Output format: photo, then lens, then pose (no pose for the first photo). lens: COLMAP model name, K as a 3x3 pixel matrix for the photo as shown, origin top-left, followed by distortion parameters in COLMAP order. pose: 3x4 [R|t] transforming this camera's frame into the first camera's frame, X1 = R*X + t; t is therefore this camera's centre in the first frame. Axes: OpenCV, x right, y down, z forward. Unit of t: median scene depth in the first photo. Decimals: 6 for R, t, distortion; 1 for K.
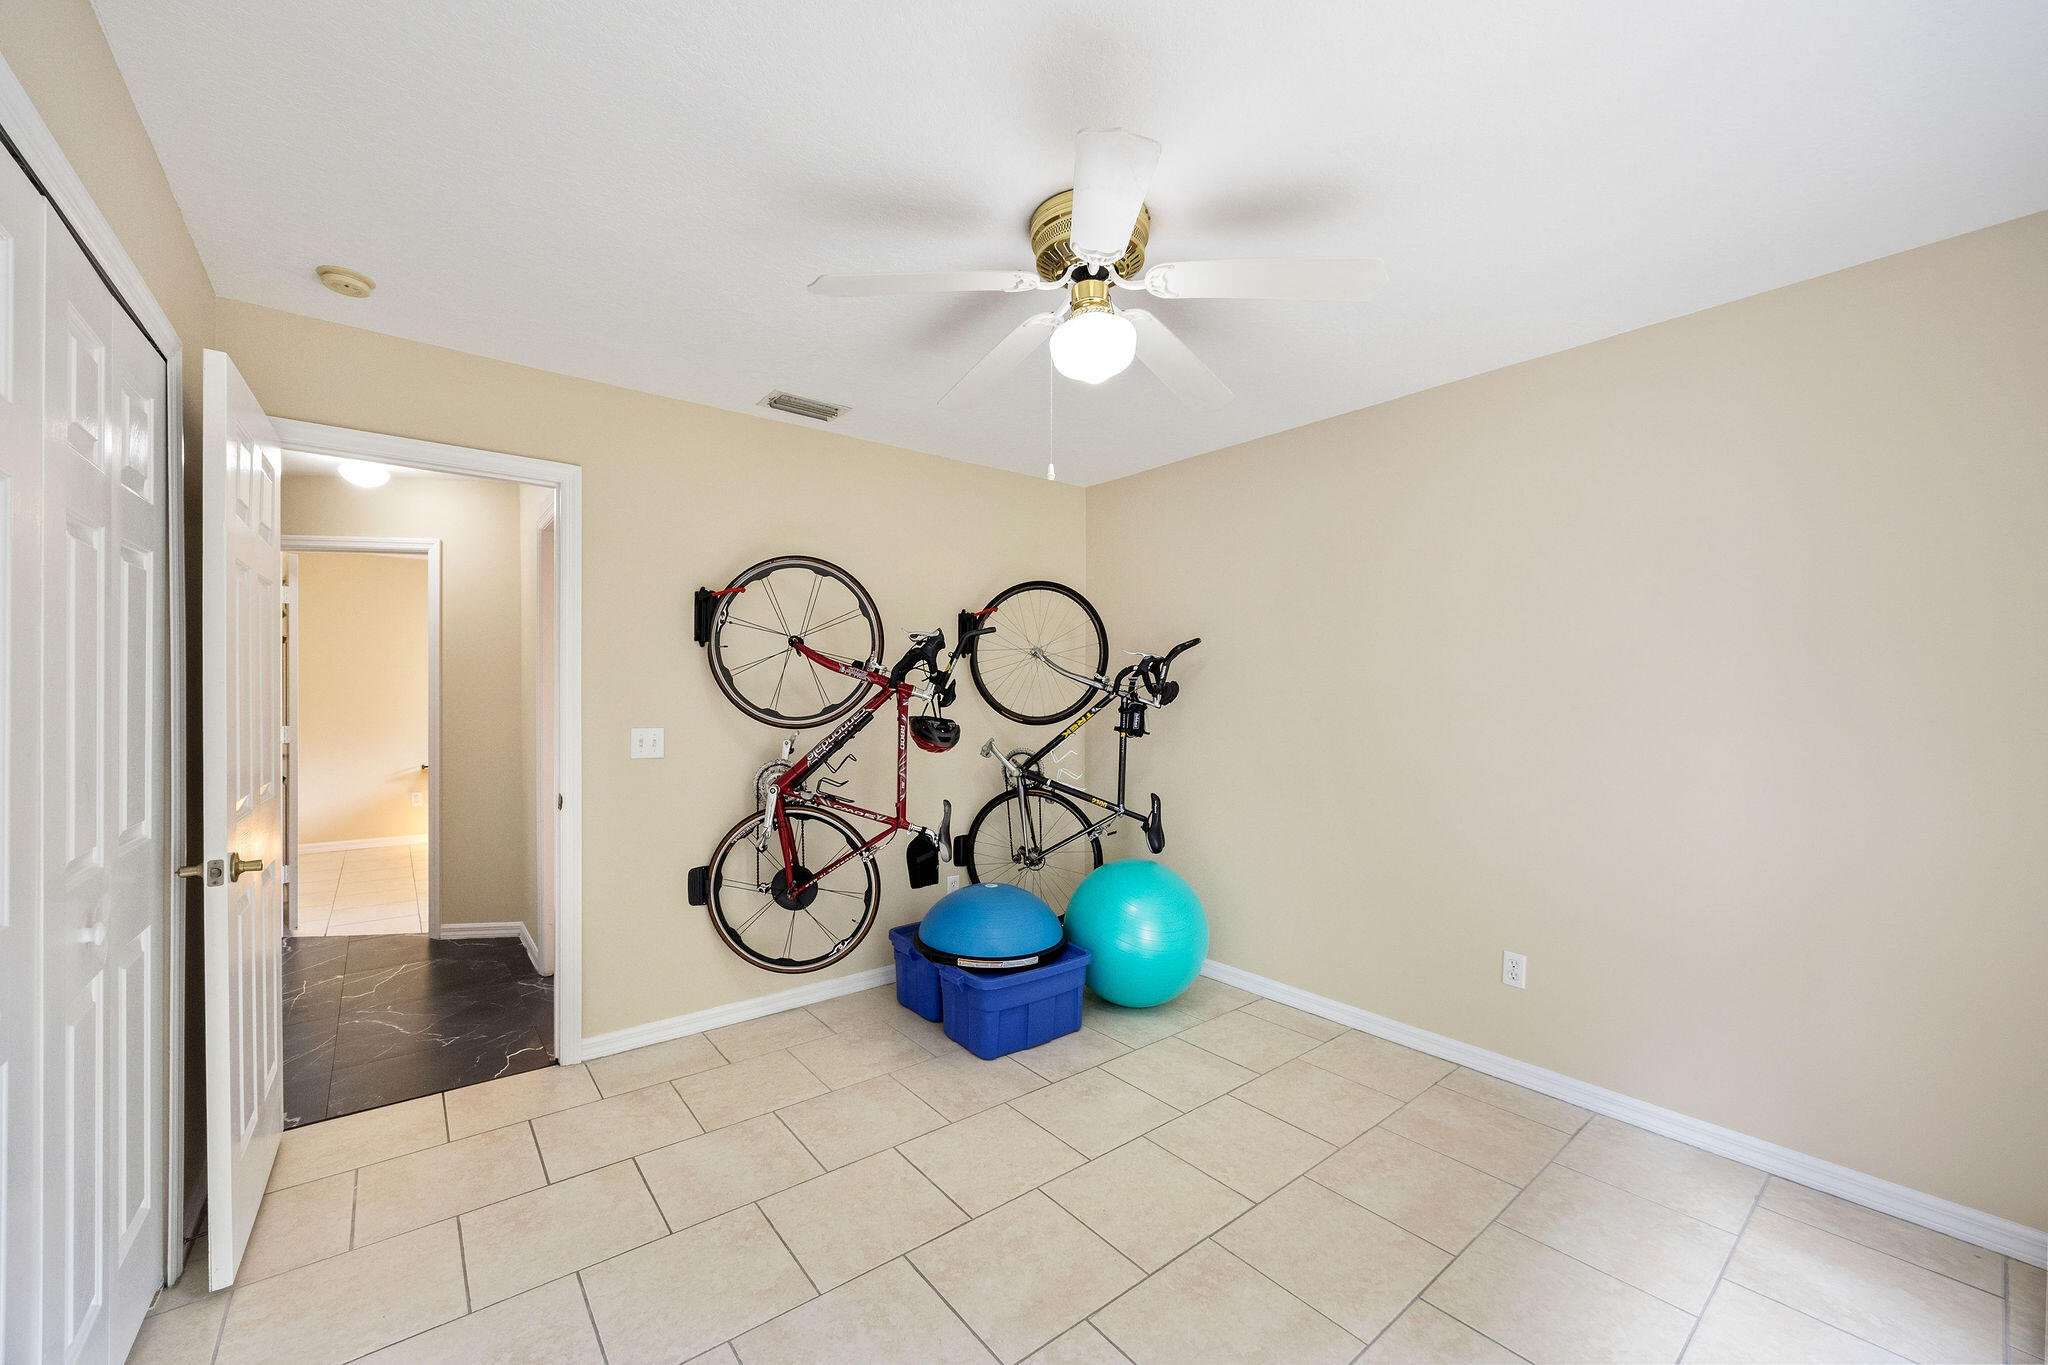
lens RADIAL K [[797.8, 0, 1027.4], [0, 797.8, 694.8], [0, 0, 1]] dist [-0.000087, -0.000182]
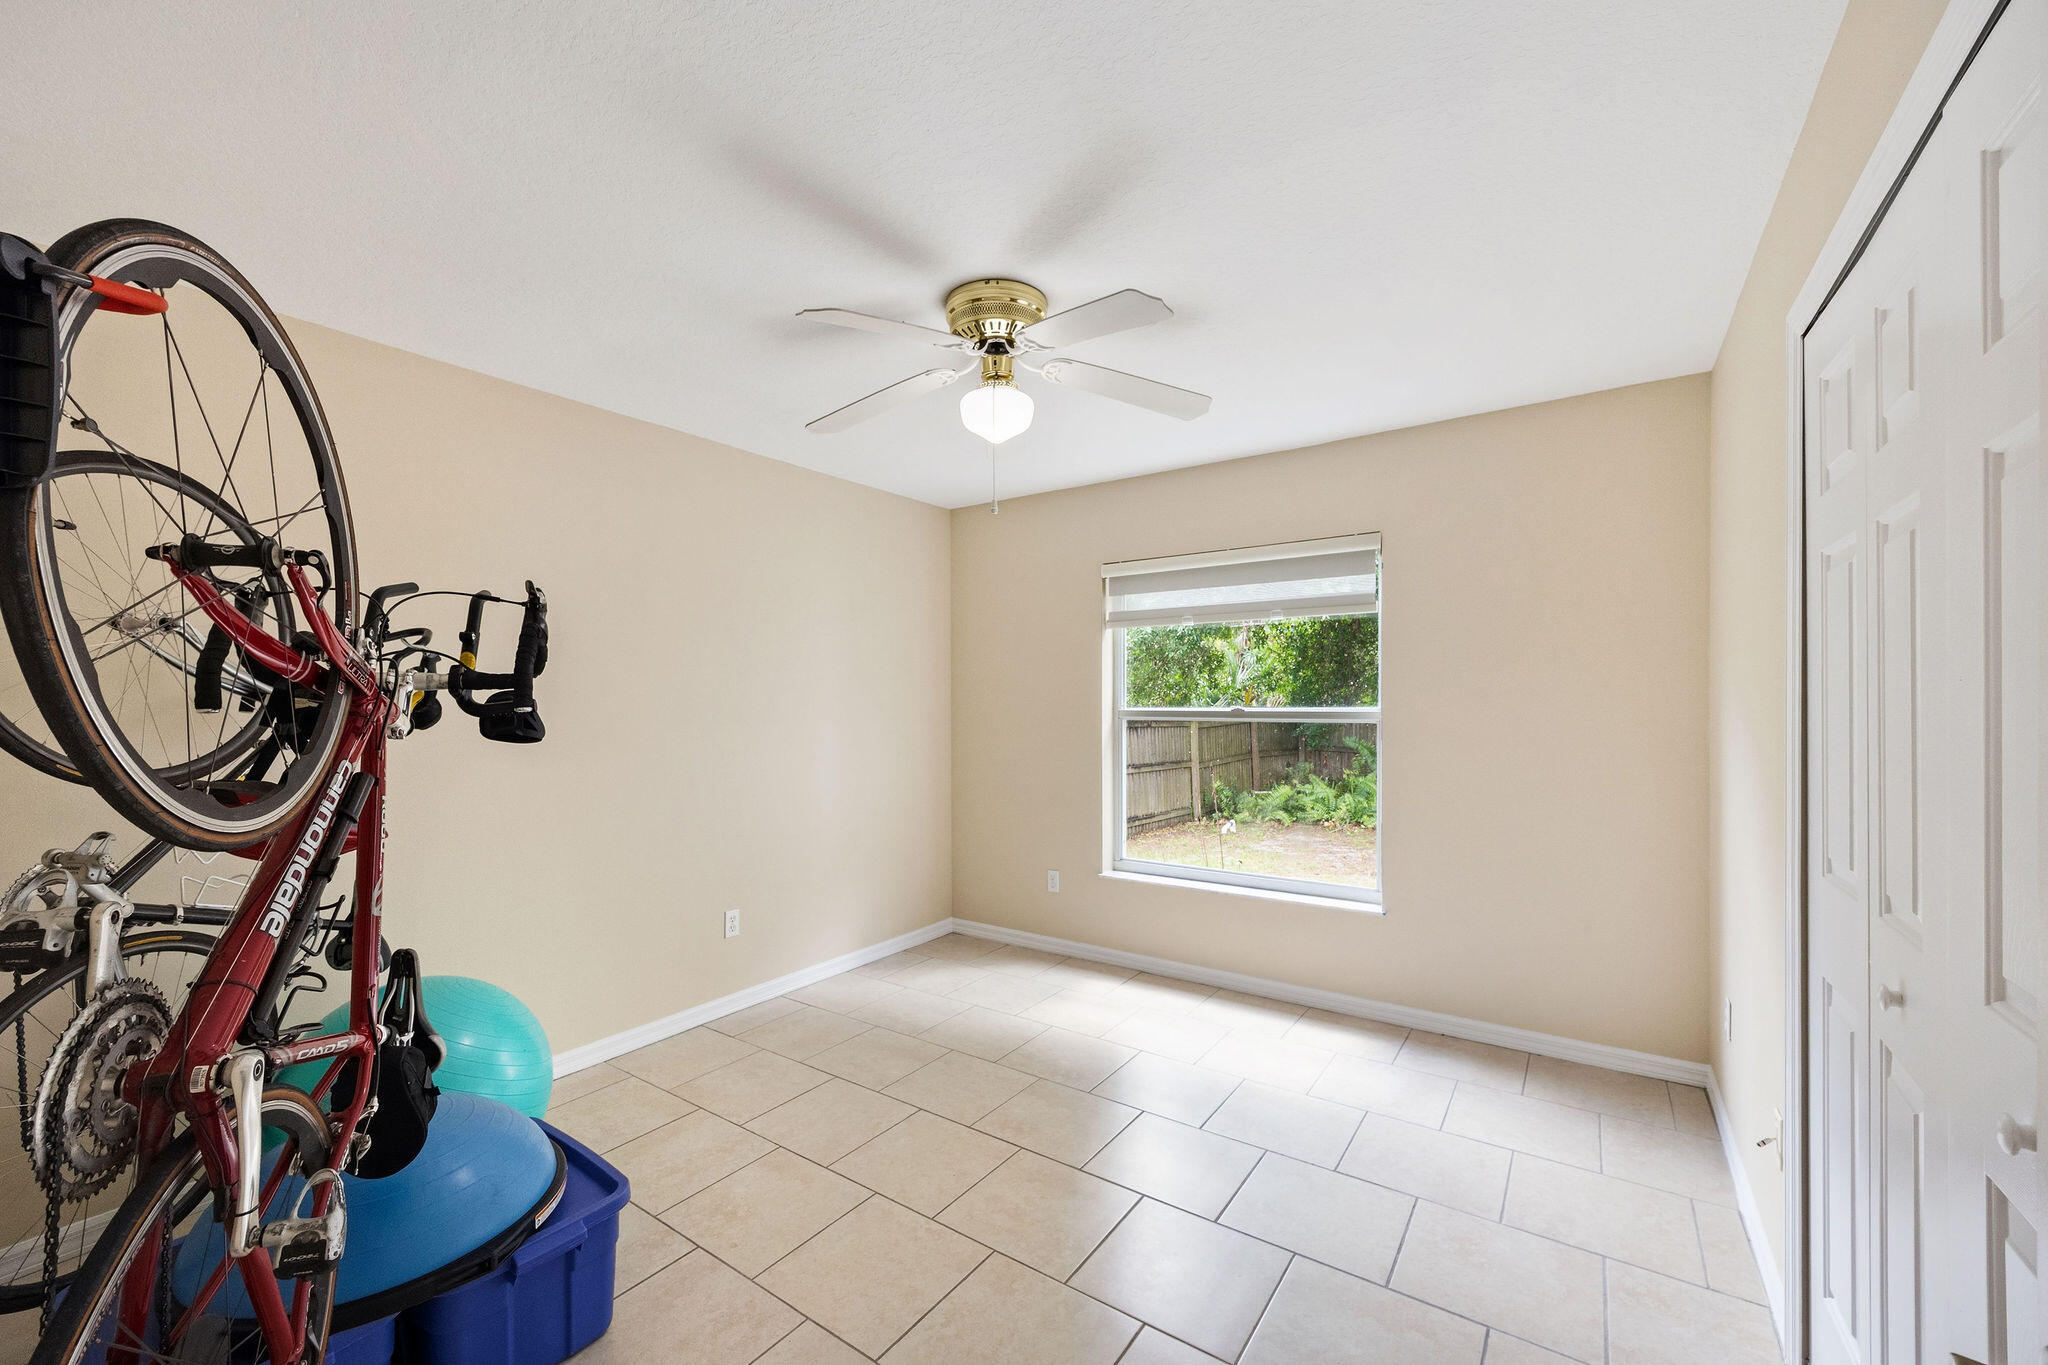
lens RADIAL K [[797.8, 0, 1027.4], [0, 797.8, 694.8], [0, 0, 1]] dist [-0.000087, -0.000182]
pose [[-0.284572, 0.004818, 0.958643, -0.816424], [-0.000733, 0.999986, -0.005244, -0.016277], [-0.958654, -0.002195, -0.284565, 0.991139]]
